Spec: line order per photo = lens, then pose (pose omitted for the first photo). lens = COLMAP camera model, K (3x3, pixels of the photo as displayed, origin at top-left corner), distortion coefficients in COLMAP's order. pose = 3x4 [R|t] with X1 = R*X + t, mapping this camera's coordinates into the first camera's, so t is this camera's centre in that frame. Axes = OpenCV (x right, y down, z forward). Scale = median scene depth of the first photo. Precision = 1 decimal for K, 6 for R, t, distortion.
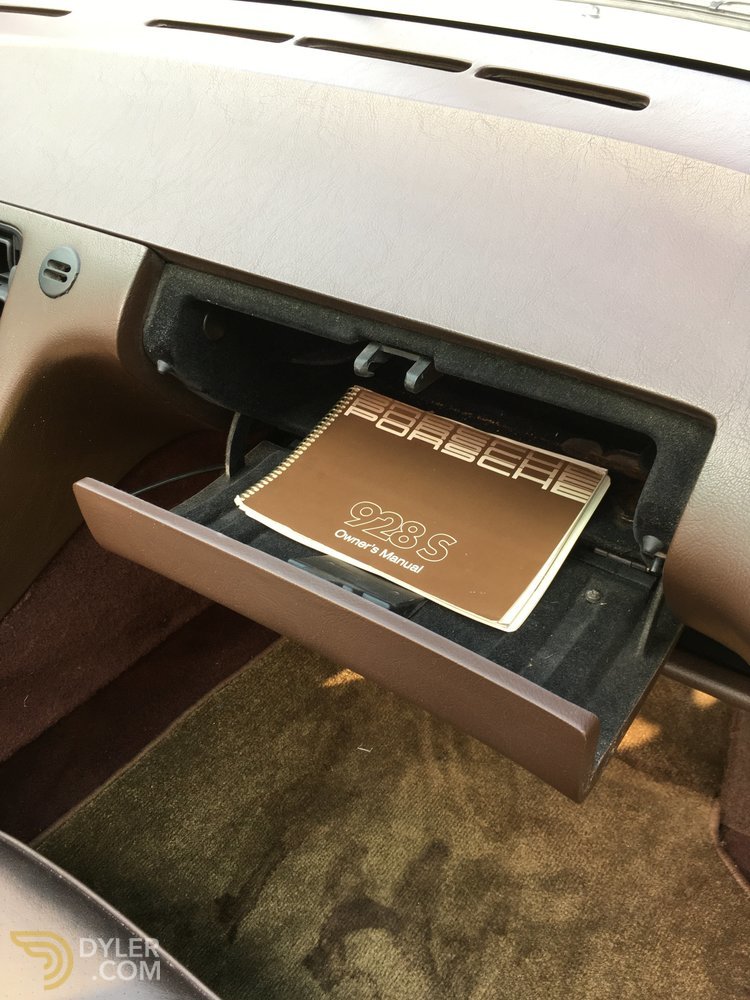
lens RADIAL K [[851.8, 0, 372.6], [0, 851.8, 498.0], [0, 0, 1]] dist [0.070740, -0.092874]
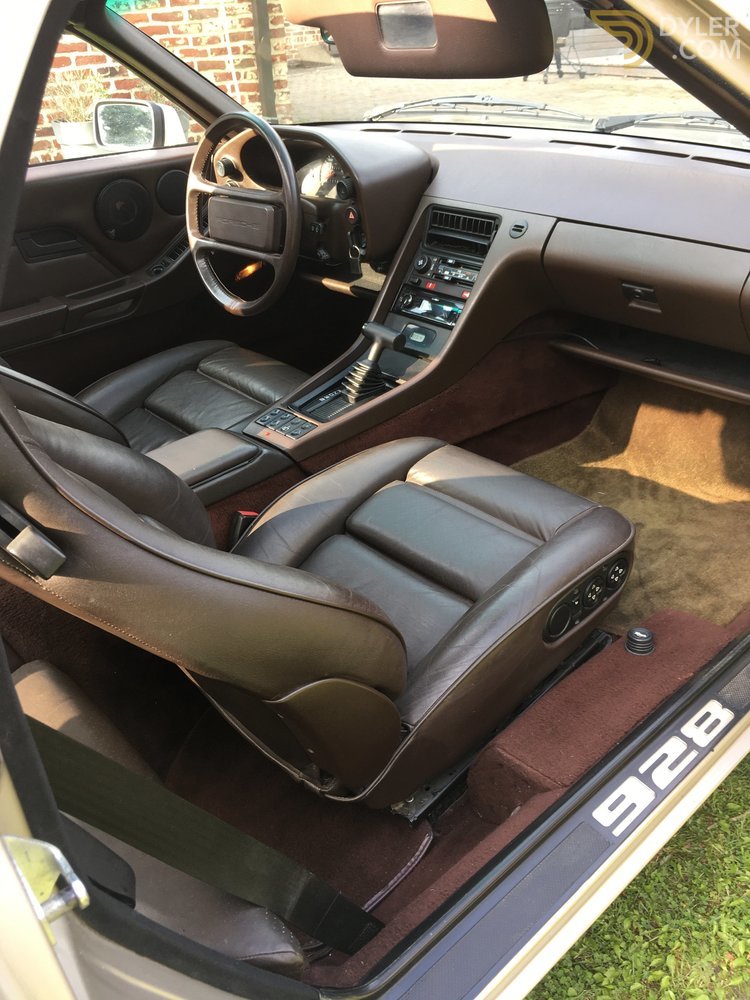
lens RADIAL K [[851.8, 0, 378.4], [0, 851.8, 501.6], [0, 0, 1]] dist [0.070740, -0.092874]
pose [[0.974647, 0.096073, -0.202070, -0.132875], [-0.120337, 0.986461, -0.111417, 0.710530], [0.188630, 0.132909, 0.973013, -1.200724]]
